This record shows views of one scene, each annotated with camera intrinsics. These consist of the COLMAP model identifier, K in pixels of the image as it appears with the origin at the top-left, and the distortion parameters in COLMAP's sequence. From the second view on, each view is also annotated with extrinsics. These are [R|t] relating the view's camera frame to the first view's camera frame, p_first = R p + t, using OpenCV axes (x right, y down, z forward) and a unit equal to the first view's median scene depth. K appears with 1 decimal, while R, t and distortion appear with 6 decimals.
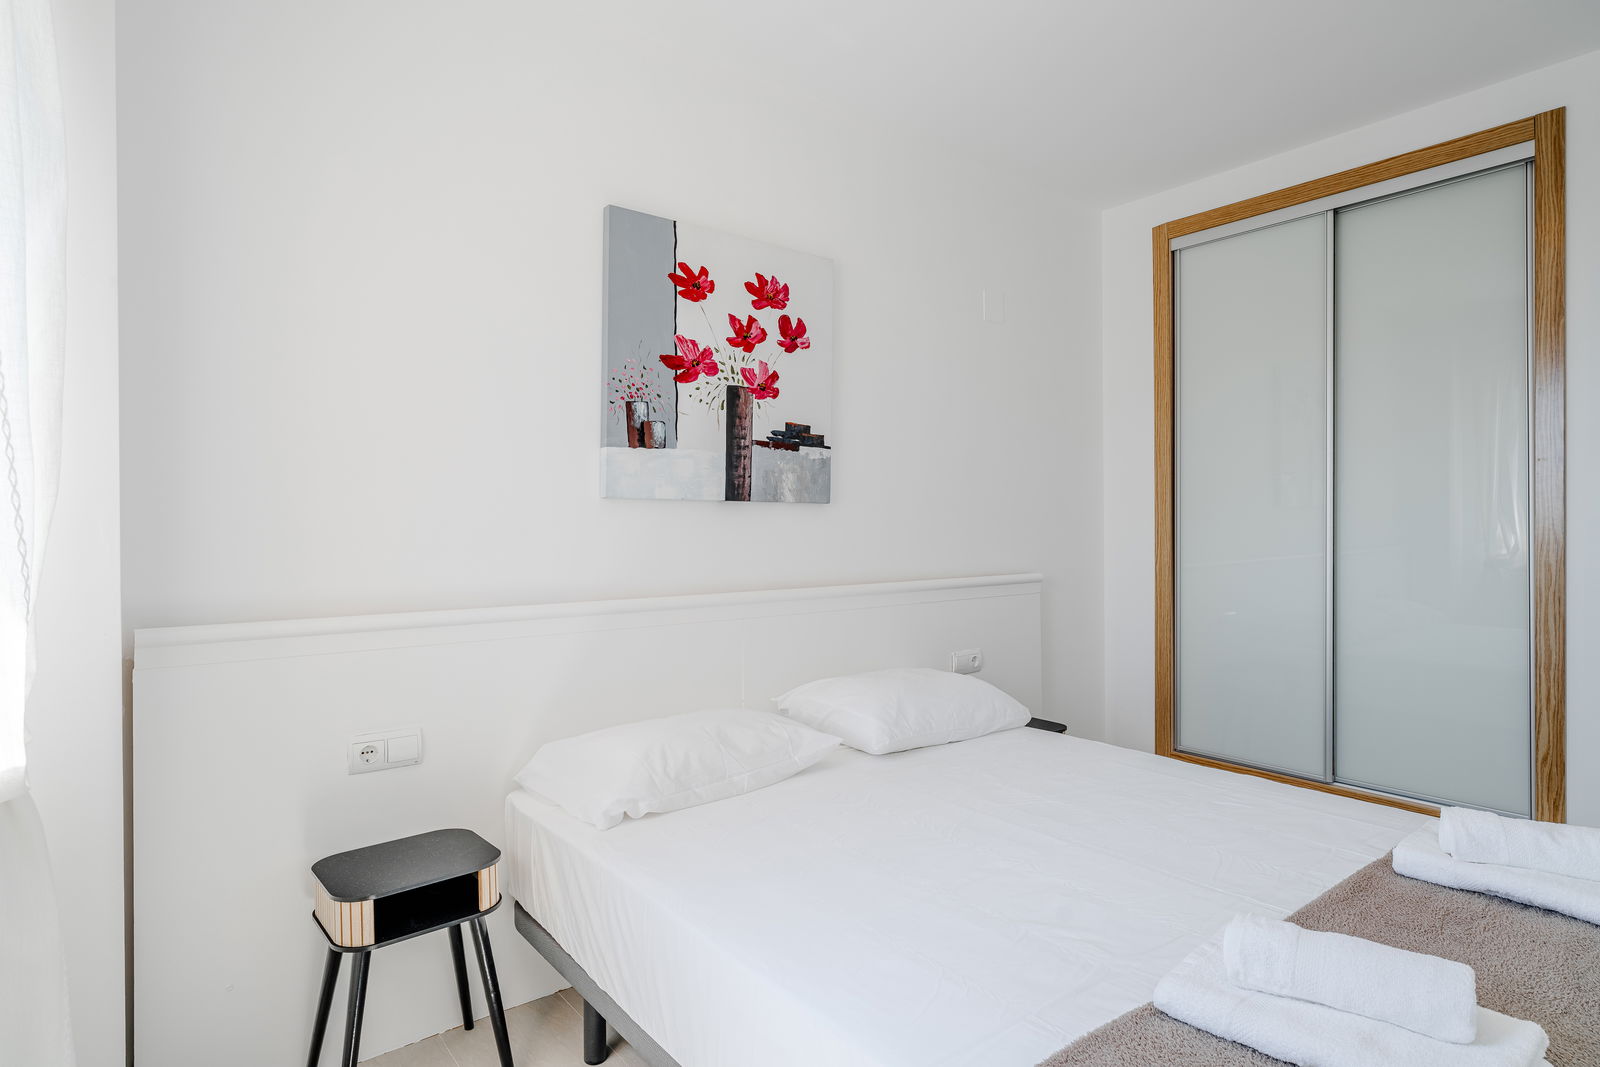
lens RADIAL K [[867.8, 0, 793.7], [0, 867.8, 526.2], [0, 0, 1]] dist [-0.007909, 0.008085]
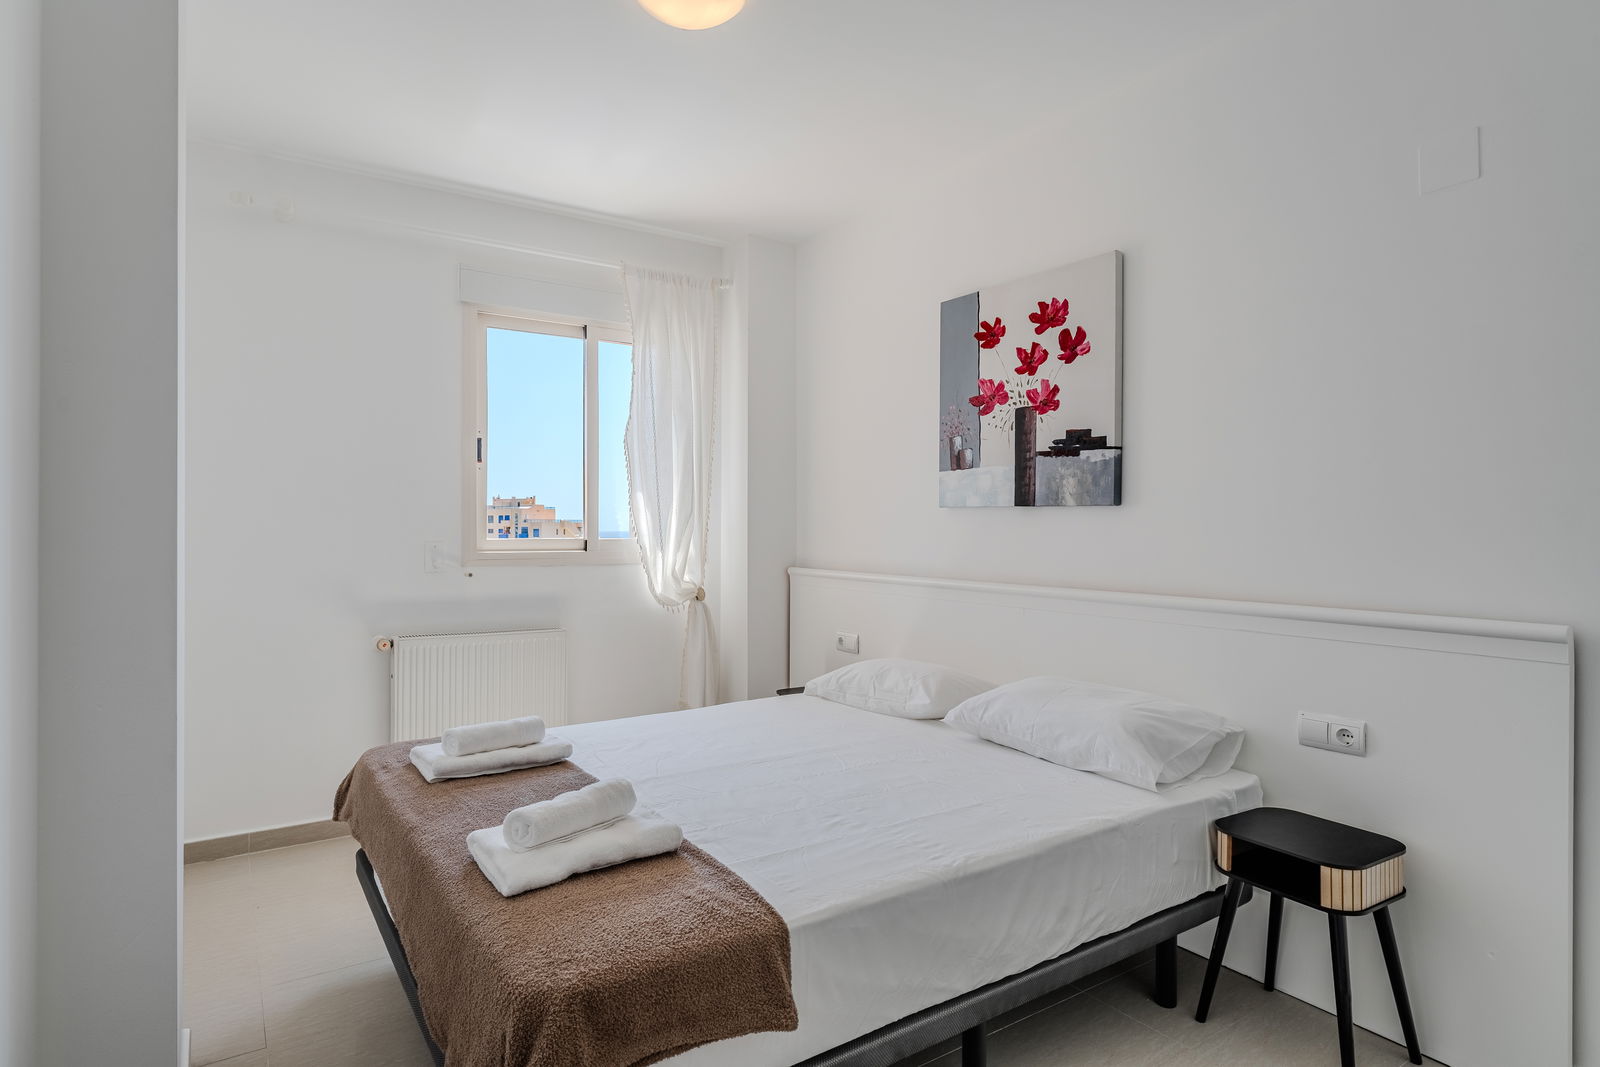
lens RADIAL K [[867.8, 0, 793.7], [0, 867.8, 526.2], [0, 0, 1]] dist [-0.007909, 0.008085]
pose [[-0.079363, 0.006129, -0.996827, 1.137383], [-0.004731, 0.999968, 0.006525, -0.008637], [0.996835, 0.005234, -0.079332, 0.800301]]
